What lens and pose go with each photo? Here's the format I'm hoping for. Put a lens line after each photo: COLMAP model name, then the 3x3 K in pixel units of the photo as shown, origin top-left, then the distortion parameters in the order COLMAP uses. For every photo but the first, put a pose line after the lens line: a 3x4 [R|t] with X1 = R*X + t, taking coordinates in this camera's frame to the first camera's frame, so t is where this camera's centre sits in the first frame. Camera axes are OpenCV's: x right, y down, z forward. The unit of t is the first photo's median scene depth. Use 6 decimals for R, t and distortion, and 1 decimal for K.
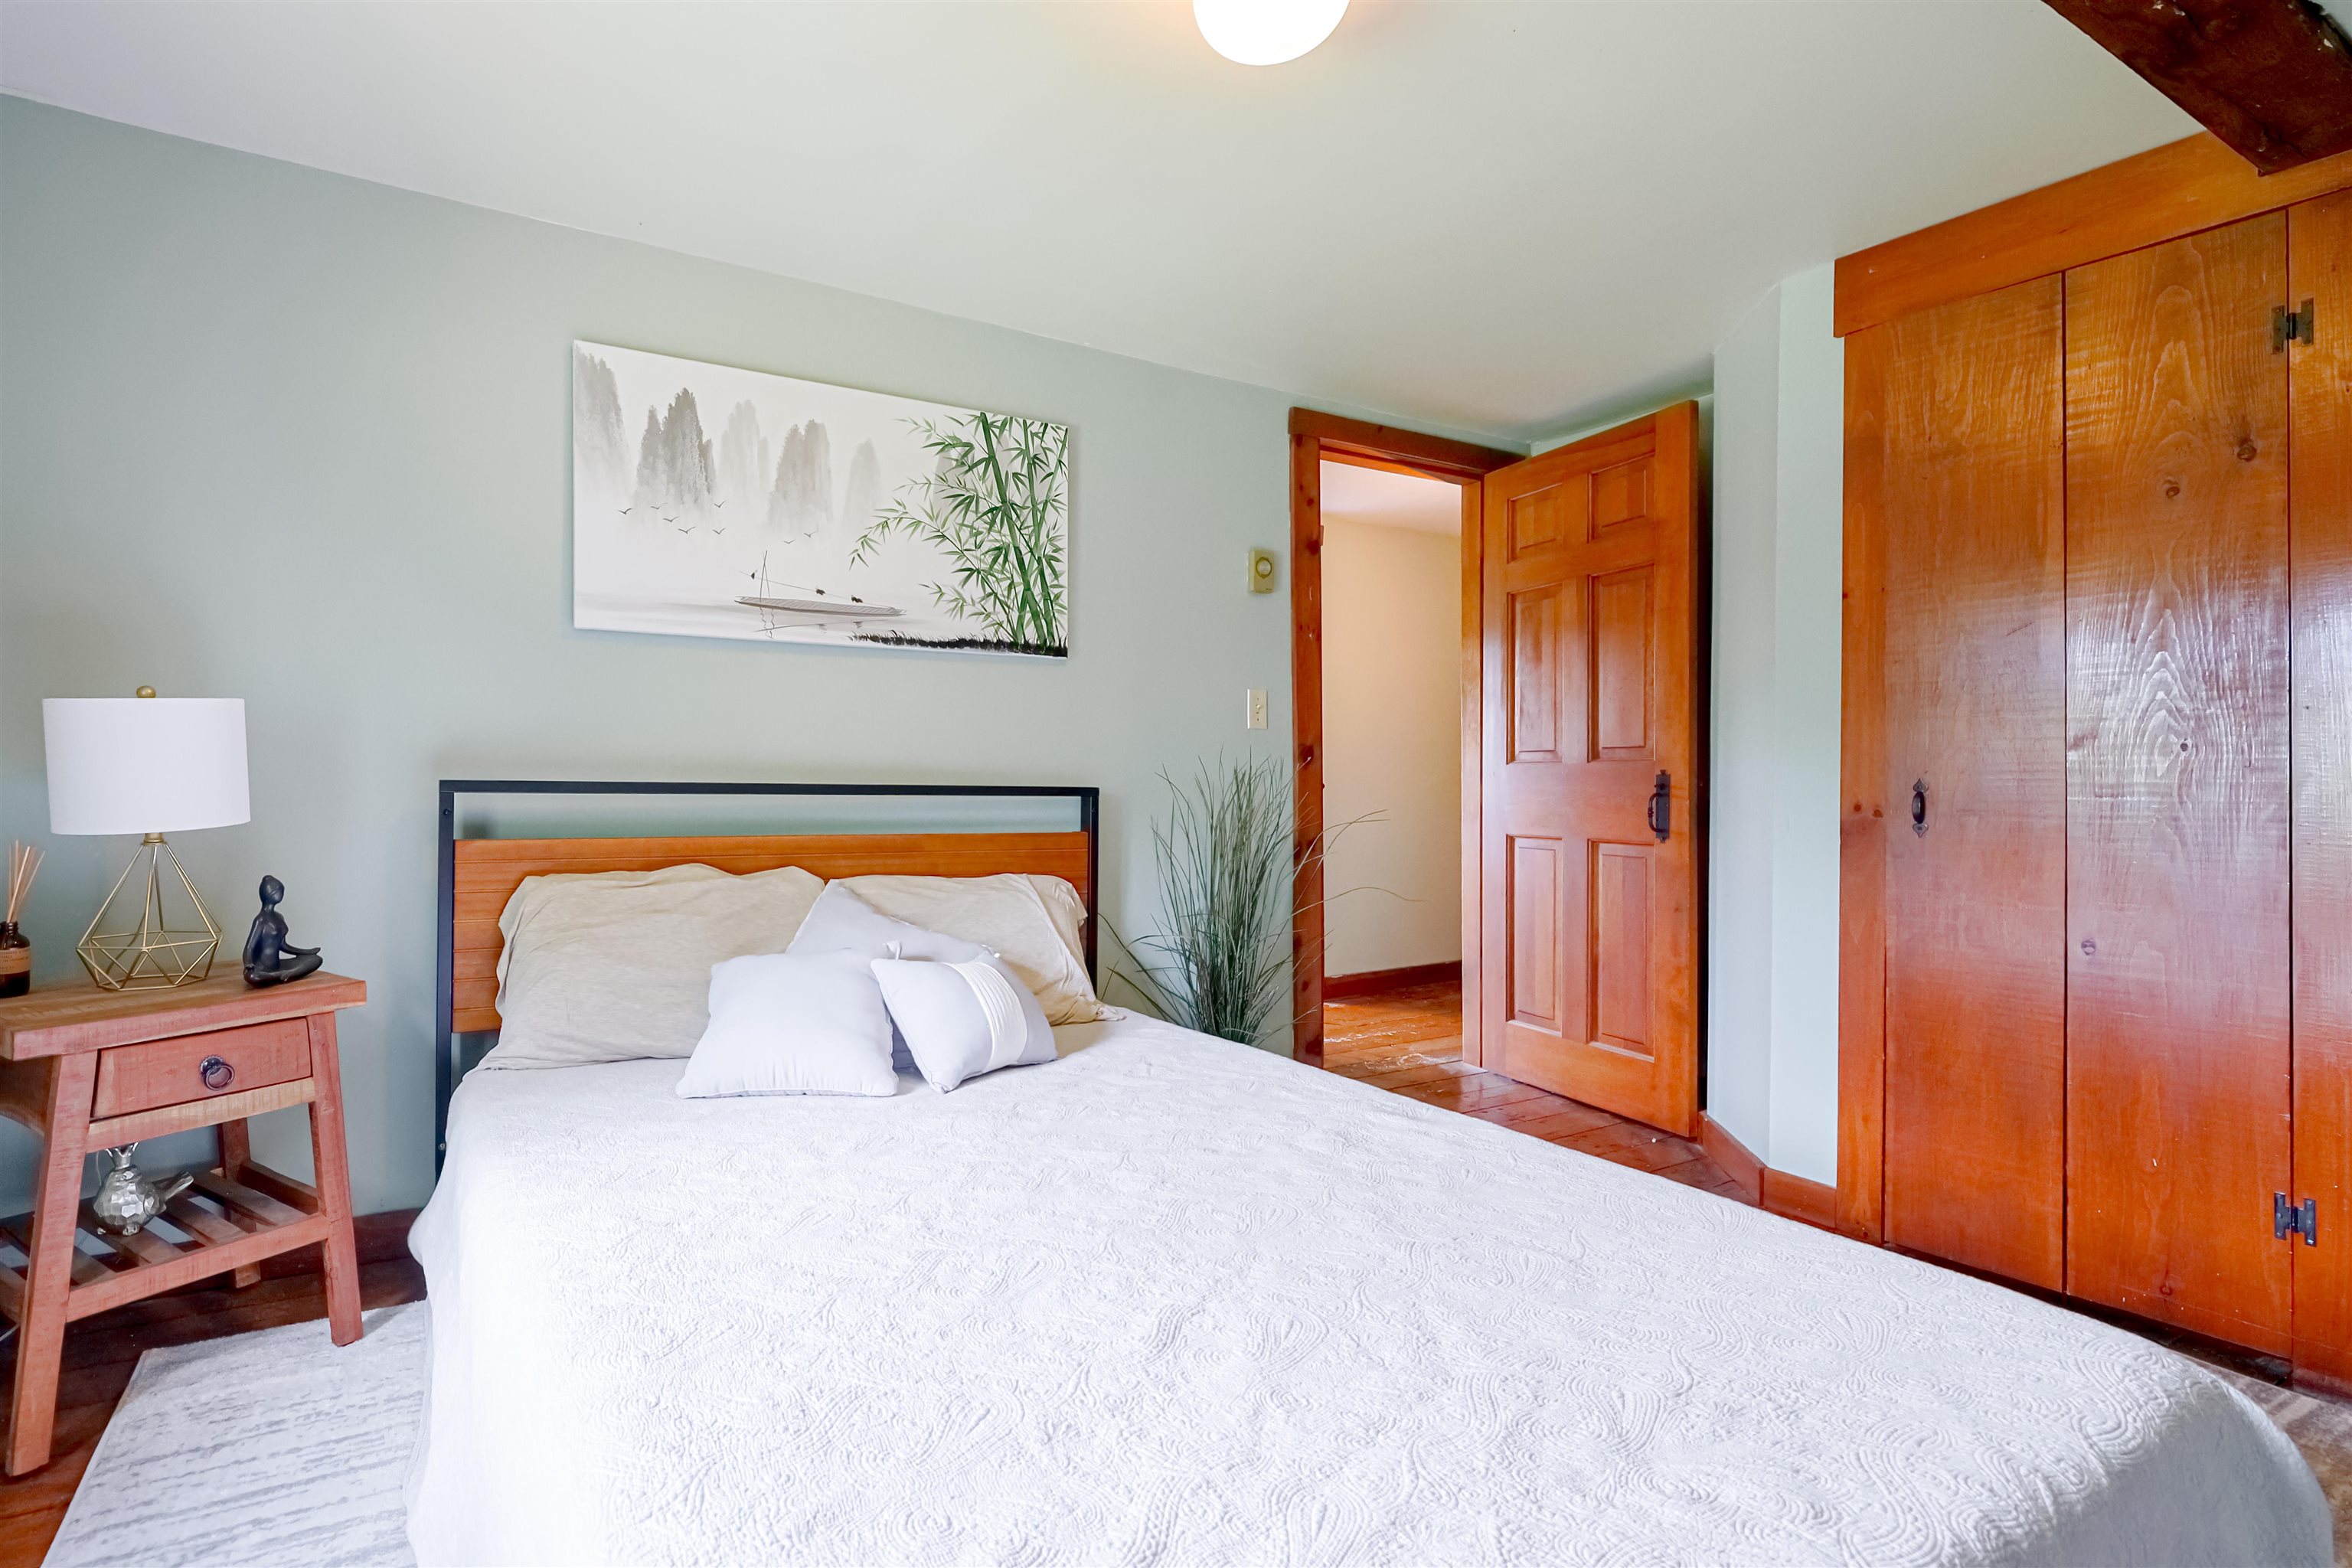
lens RADIAL K [[1065.9, 0, 1170.8], [0, 1065.9, 788.0], [0, 0, 1]] dist [-0.002043, 0.000229]
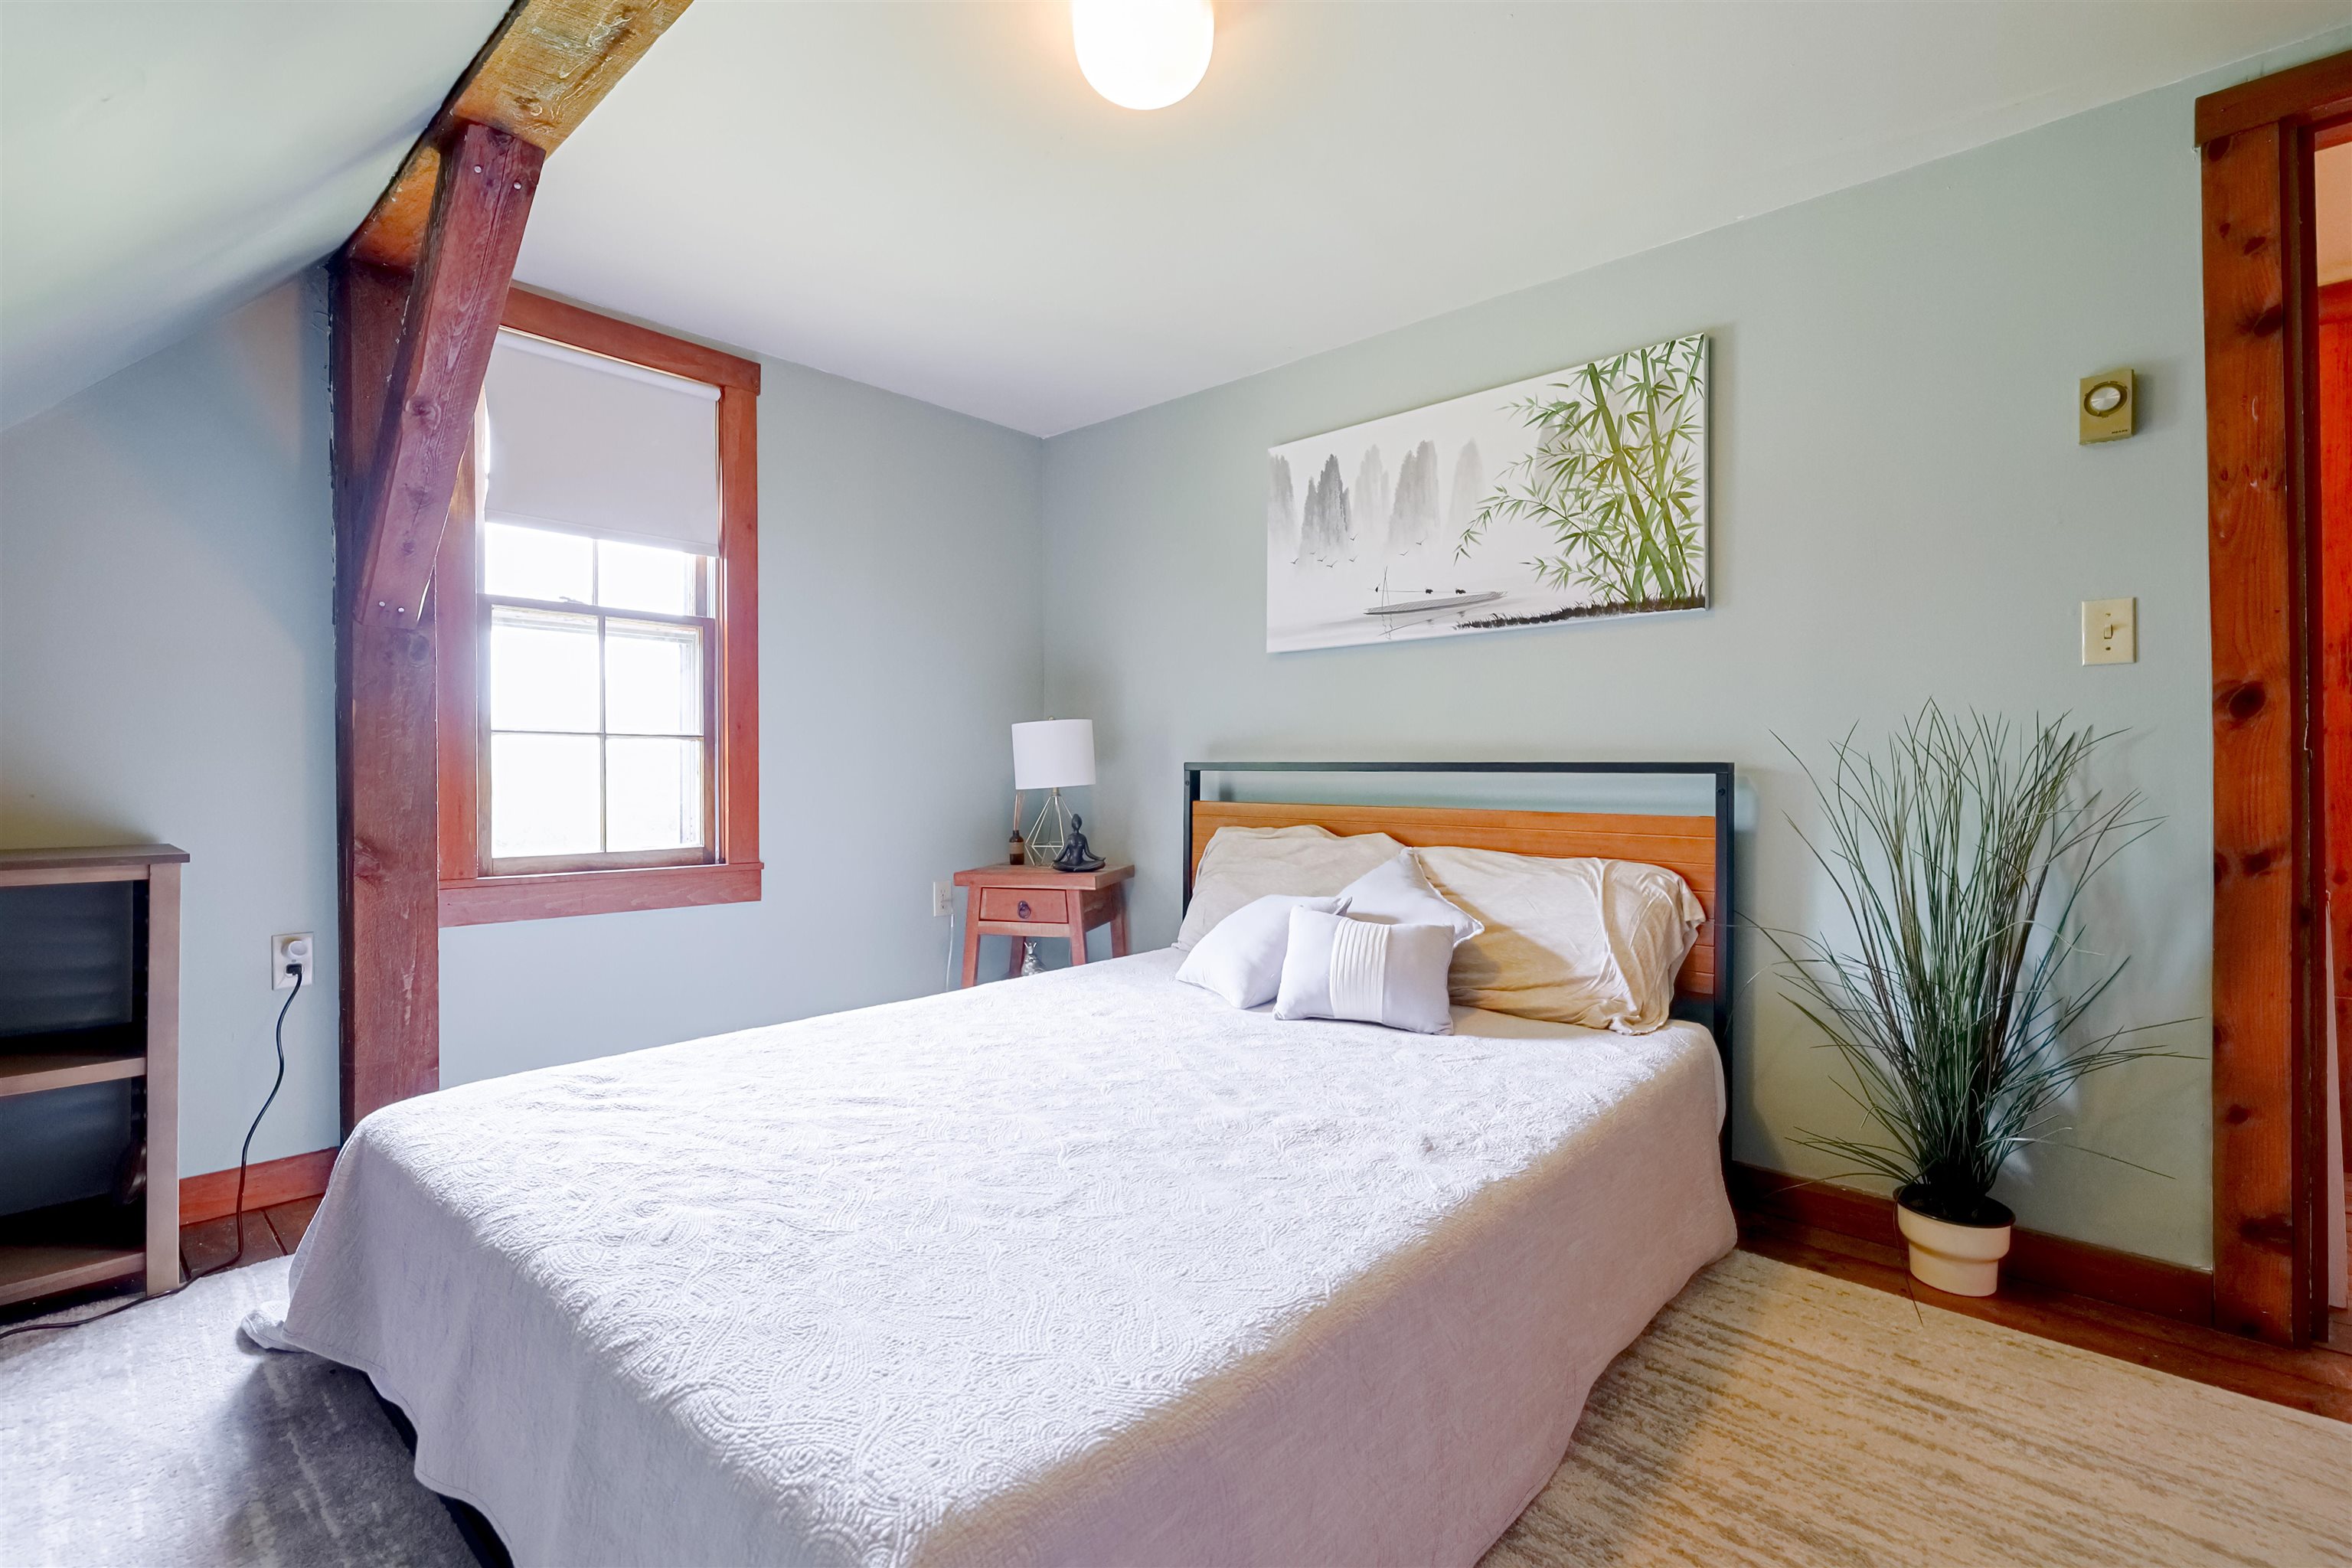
lens RADIAL K [[1065.9, 0, 1123.1], [0, 1065.9, 771.9], [0, 0, 1]] dist [-0.002043, 0.000229]
pose [[0.289894, -0.010120, -0.957005, 0.597605], [-0.004030, 0.999922, -0.011795, 0.018976], [0.957050, 0.007276, 0.289830, 0.339248]]
